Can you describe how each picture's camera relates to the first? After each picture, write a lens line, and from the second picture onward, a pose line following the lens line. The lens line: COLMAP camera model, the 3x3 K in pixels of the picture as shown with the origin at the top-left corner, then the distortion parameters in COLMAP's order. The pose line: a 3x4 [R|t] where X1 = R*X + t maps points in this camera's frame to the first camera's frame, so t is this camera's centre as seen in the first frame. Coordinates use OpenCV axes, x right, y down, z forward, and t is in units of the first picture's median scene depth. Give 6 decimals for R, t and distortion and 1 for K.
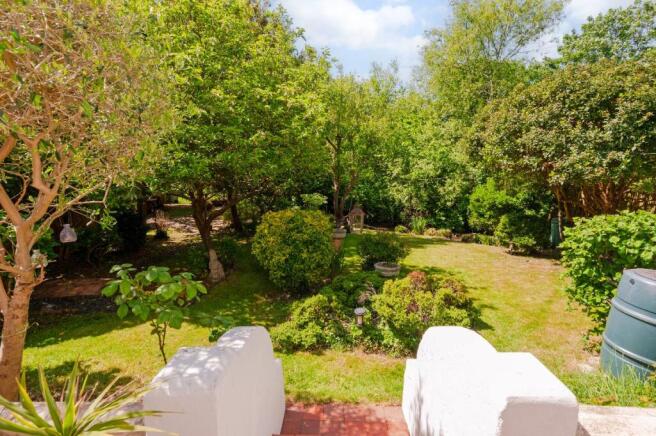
lens RADIAL K [[294.9, 0, 328.0], [0, 294.9, 218.0], [0, 0, 1]] dist [0.023631, -0.013292]
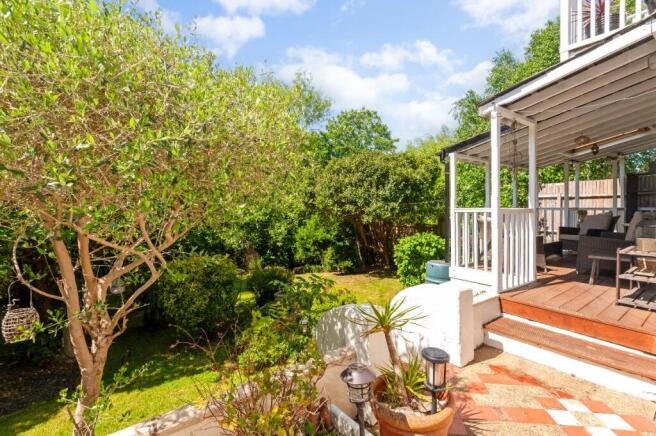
lens RADIAL K [[294.9, 0, 328.0], [0, 294.9, 218.0], [0, 0, 1]] dist [0.023631, -0.013292]
pose [[0.788419, -0.029998, 0.614407, -0.399269], [0.123853, 0.986097, -0.110785, 0.011564], [-0.602541, 0.163441, 0.781173, -0.110029]]
